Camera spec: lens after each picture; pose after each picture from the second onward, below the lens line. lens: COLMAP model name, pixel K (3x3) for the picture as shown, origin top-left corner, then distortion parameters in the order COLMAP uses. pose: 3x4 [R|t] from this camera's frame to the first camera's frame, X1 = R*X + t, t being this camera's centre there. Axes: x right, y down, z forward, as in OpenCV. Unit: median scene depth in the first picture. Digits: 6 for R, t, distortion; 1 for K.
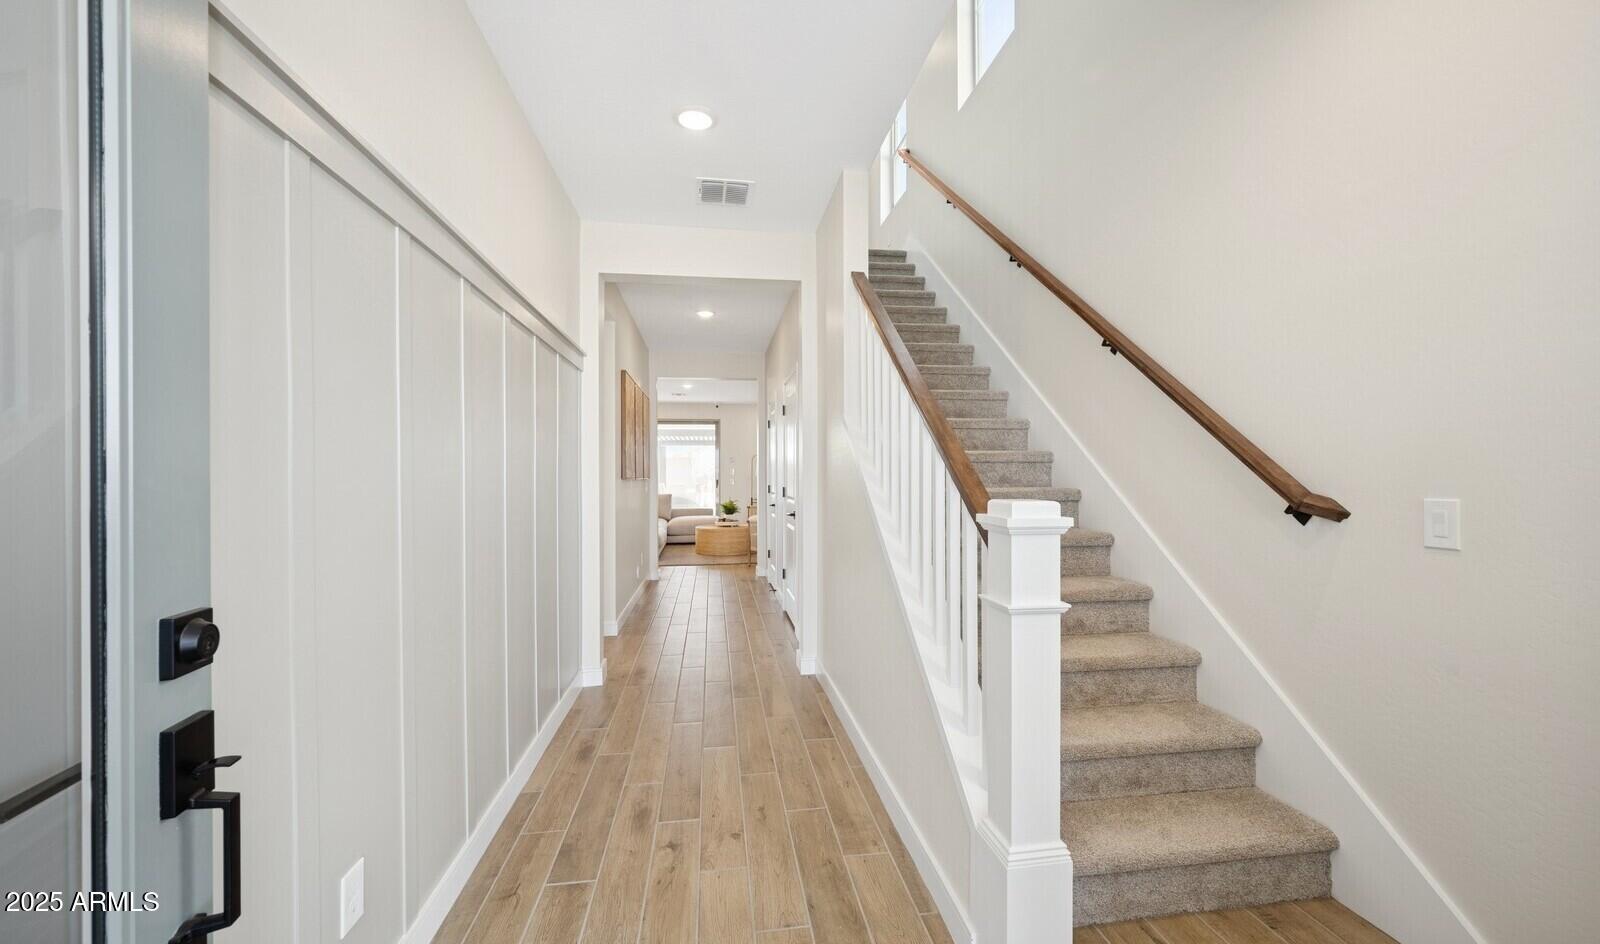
lens RADIAL K [[631.1, 0, 800.0], [0, 631.1, 472.0], [0, 0, 1]] dist [0.000304, -0.000025]
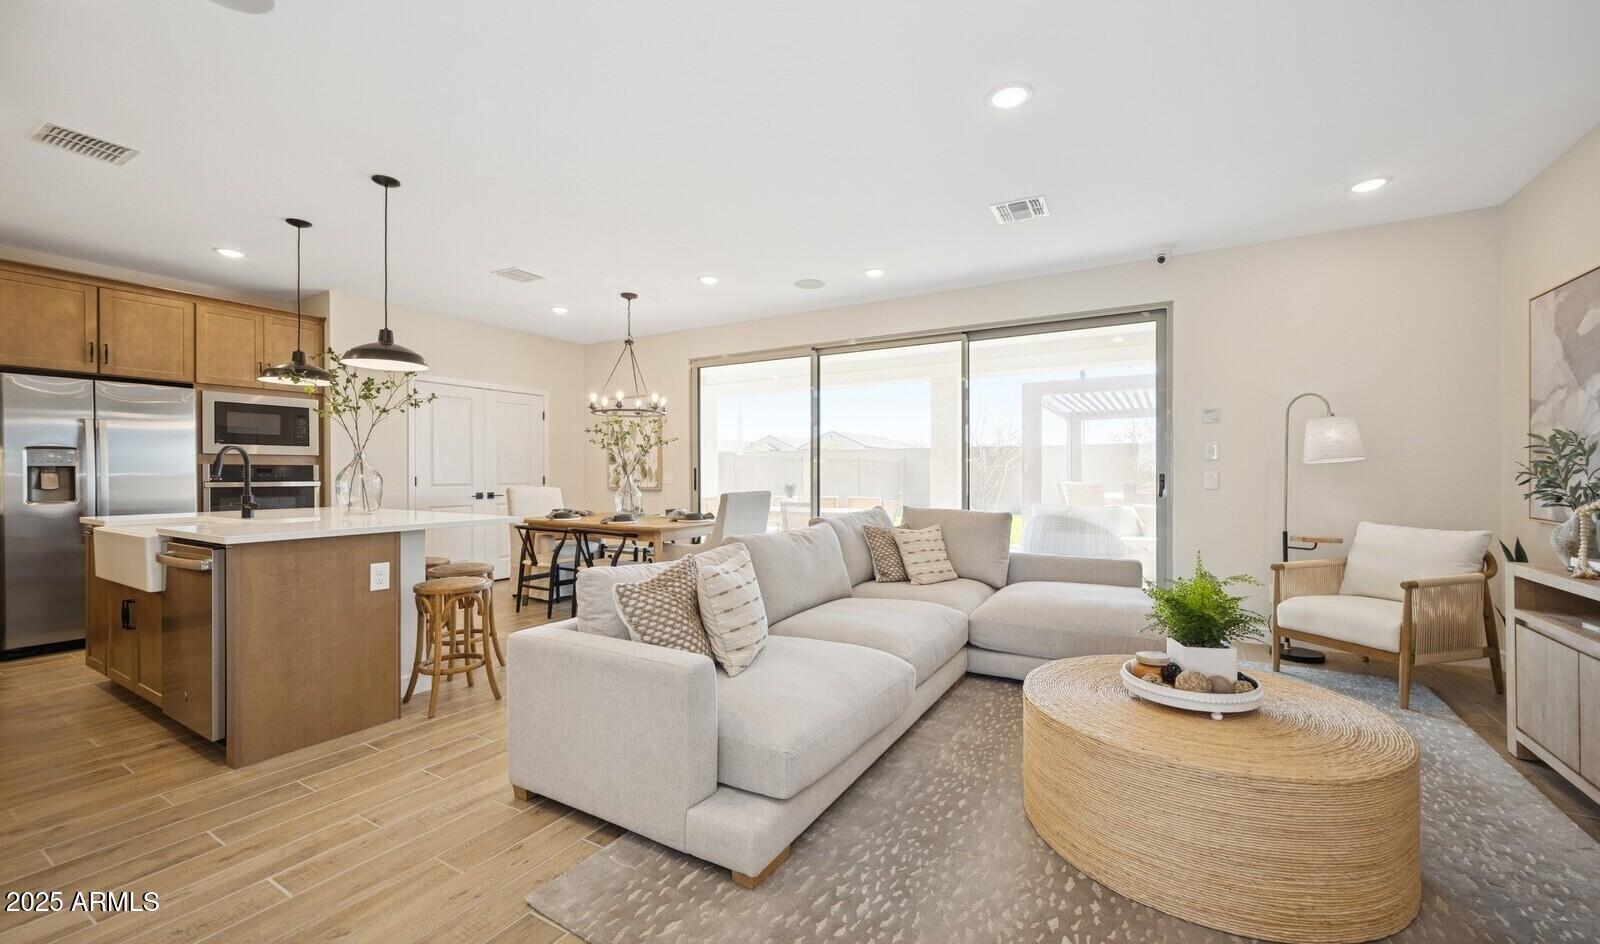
lens RADIAL K [[631.1, 0, 800.0], [0, 631.1, 472.0], [0, 0, 1]] dist [0.000304, -0.000025]
pose [[0.778307, 0.001503, -0.627882, -0.071767], [0.001092, 0.999992, 0.003747, 0.010264], [0.627882, -0.003602, 0.778300, 0.642604]]
